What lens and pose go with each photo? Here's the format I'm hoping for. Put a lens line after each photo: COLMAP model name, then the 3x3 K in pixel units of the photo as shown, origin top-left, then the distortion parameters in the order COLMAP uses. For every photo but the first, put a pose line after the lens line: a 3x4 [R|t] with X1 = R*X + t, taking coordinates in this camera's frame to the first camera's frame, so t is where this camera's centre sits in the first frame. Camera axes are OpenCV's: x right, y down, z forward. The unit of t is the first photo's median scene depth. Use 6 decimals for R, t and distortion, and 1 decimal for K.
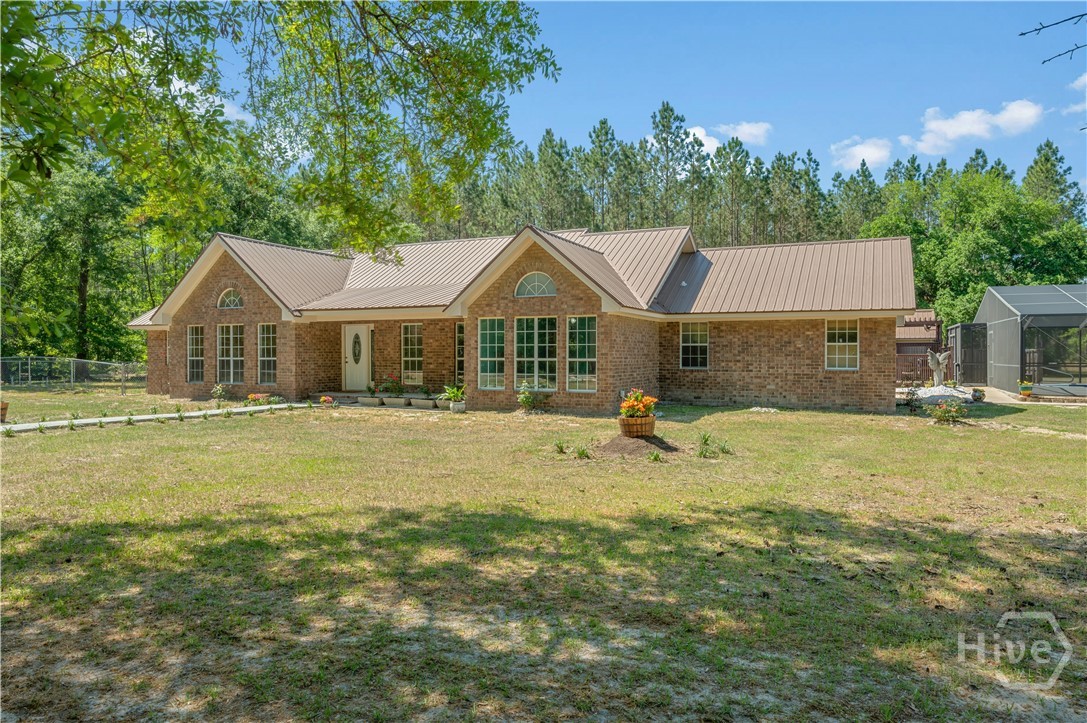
lens RADIAL K [[704.1, 0, 542.9], [0, 704.1, 359.1], [0, 0, 1]] dist [-0.005773, -0.003016]
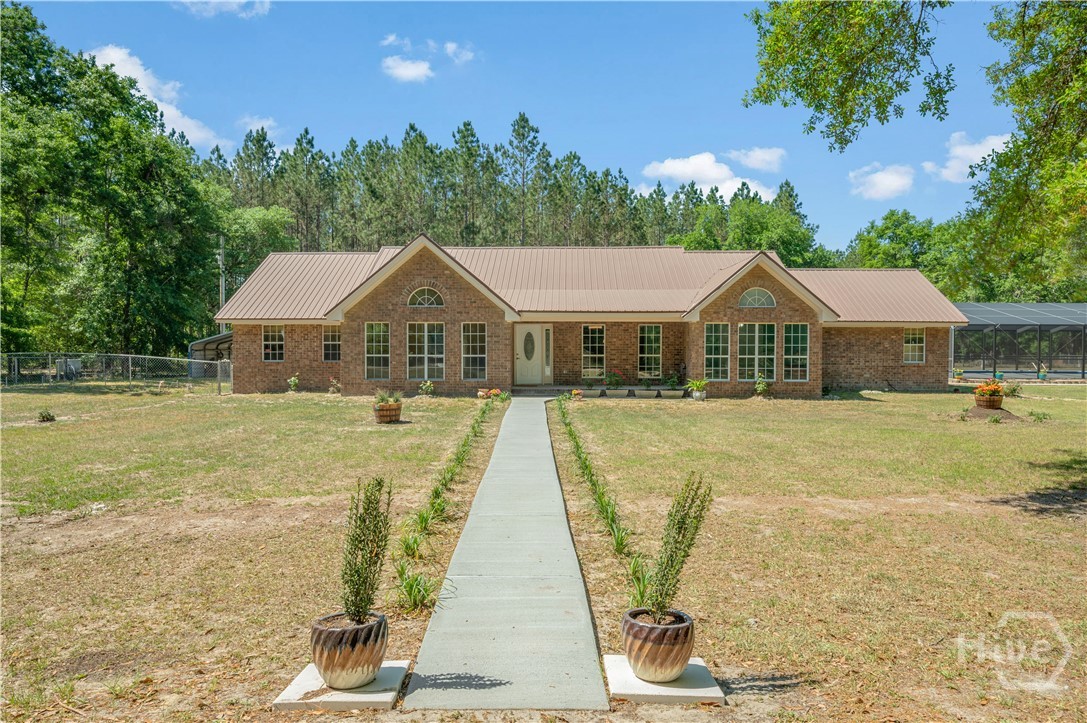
lens RADIAL K [[704.1, 0, 548.2], [0, 704.1, 360.7], [0, 0, 1]] dist [-0.005773, -0.003016]
pose [[0.917158, -0.005862, 0.398482, -0.704703], [-0.000149, 0.999887, 0.015054, -0.008920], [-0.398525, -0.013867, 0.917053, -0.015265]]
